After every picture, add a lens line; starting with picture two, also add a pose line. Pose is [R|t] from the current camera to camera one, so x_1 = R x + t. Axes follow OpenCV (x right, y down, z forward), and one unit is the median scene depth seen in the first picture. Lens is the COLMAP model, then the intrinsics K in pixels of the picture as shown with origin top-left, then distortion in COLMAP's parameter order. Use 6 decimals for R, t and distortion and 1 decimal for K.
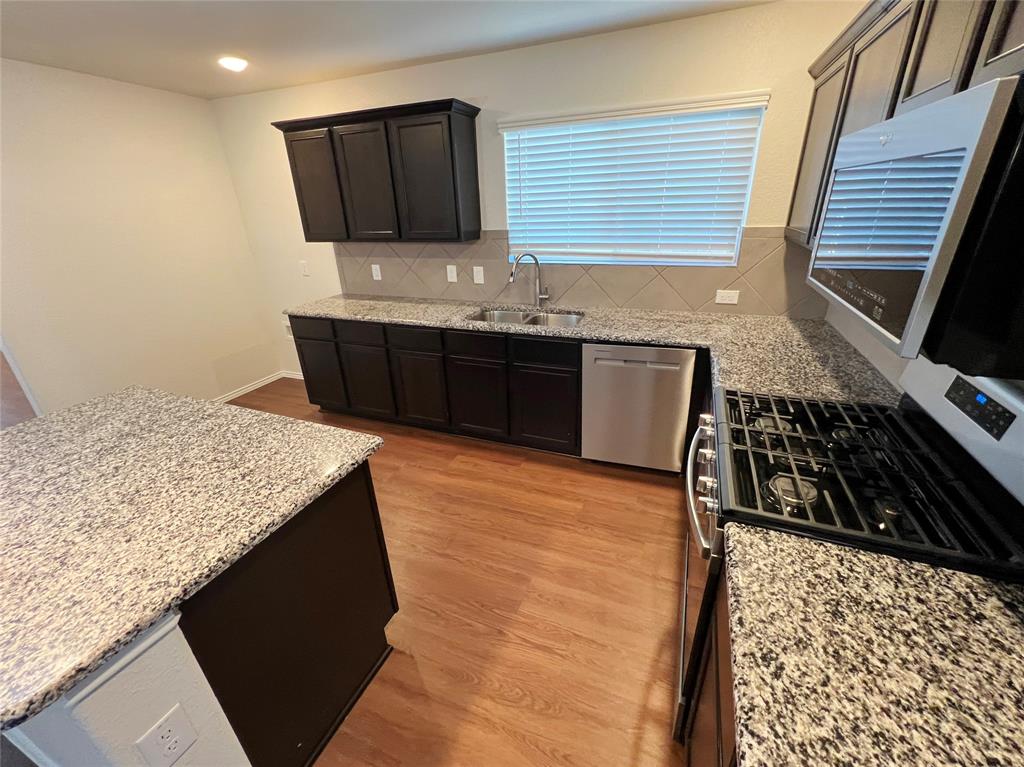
lens RADIAL K [[423.1, 0, 509.2], [0, 423.1, 385.5], [0, 0, 1]] dist [0.007437, -0.000053]
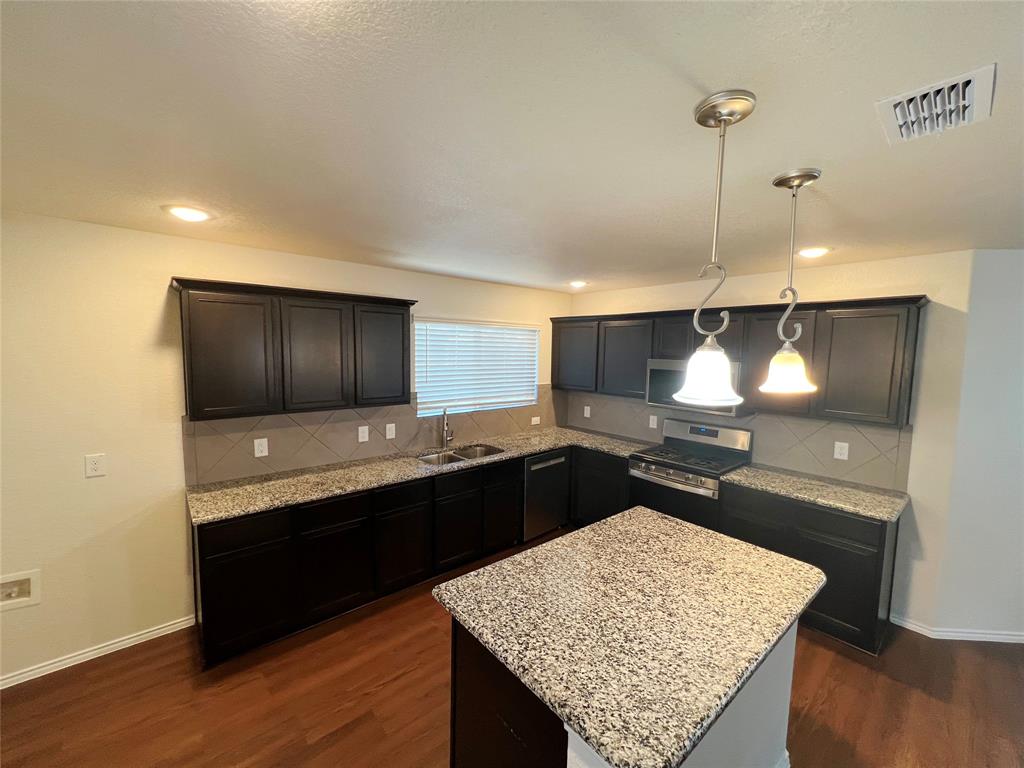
lens RADIAL K [[423.1, 0, 504.6], [0, 423.1, 388.2], [0, 0, 1]] dist [0.007437, -0.000053]
pose [[0.451351, -0.043350, 0.891293, -1.102154], [0.325988, 0.937795, -0.119469, -0.162207], [-0.830671, 0.344473, 0.437406, 0.268460]]
